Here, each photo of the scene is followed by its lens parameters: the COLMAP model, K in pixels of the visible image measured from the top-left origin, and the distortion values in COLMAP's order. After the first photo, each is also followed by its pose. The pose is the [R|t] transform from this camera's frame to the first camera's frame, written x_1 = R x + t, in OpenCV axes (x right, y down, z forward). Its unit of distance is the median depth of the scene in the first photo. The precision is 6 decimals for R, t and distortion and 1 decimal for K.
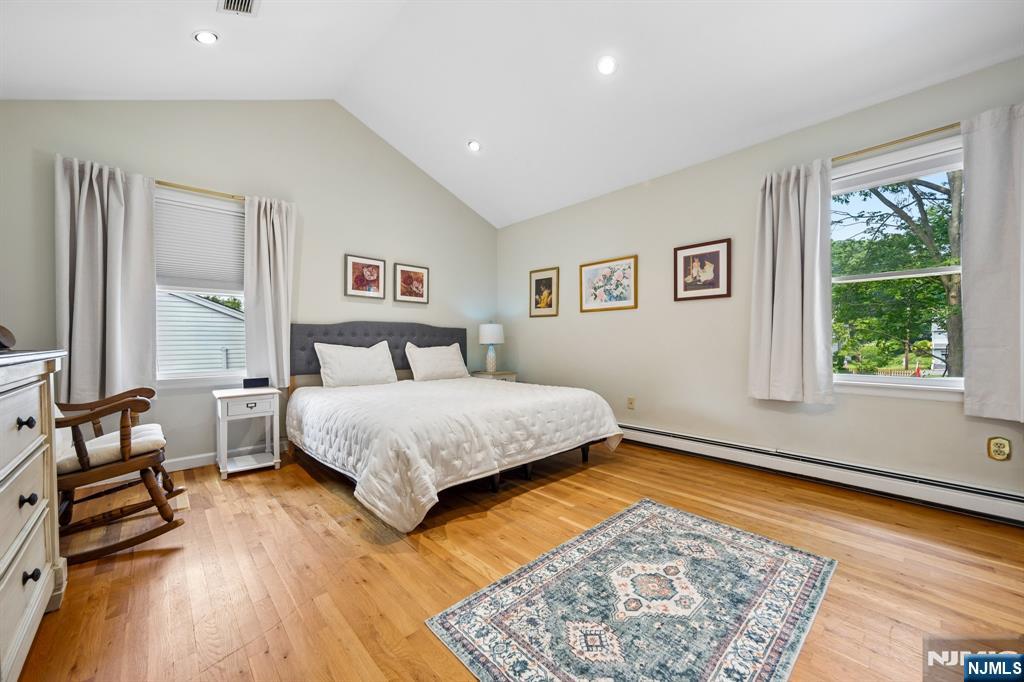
lens RADIAL K [[384.3, 0, 513.6], [0, 384.3, 348.2], [0, 0, 1]] dist [-0.000733, 0.004468]
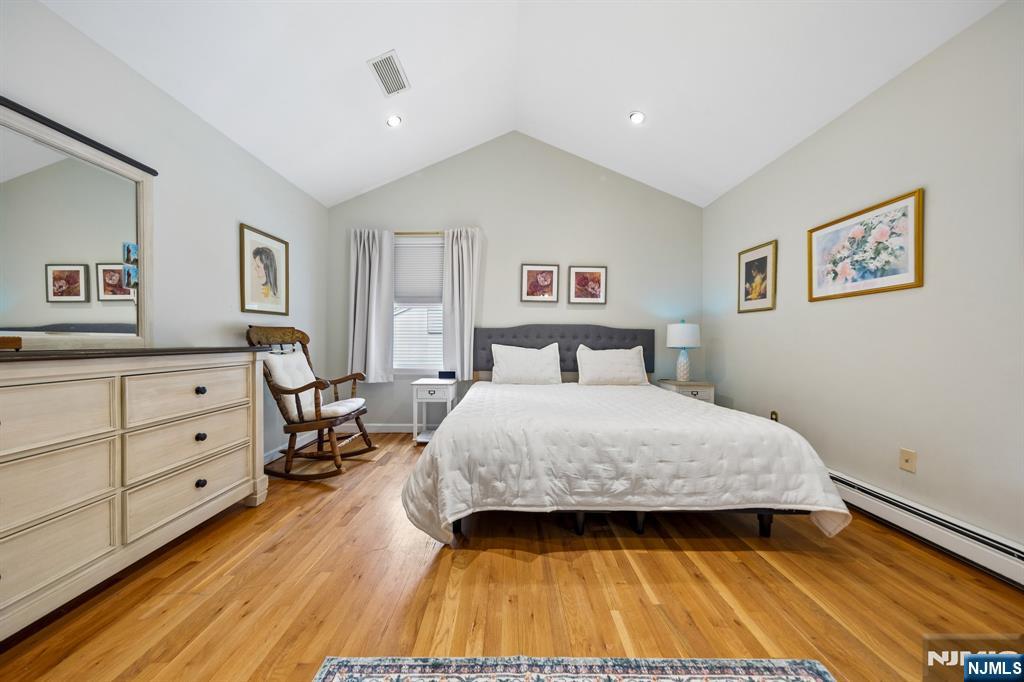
lens RADIAL K [[349.7, 0, 510.0], [0, 349.7, 343.1], [0, 0, 1]] dist [-0.006830, 0.005387]
pose [[0.735438, 0.010143, -0.677516, 0.227061], [-0.022009, 0.999718, -0.008924, -0.007540], [0.677234, 0.021475, 0.735454, 0.246673]]
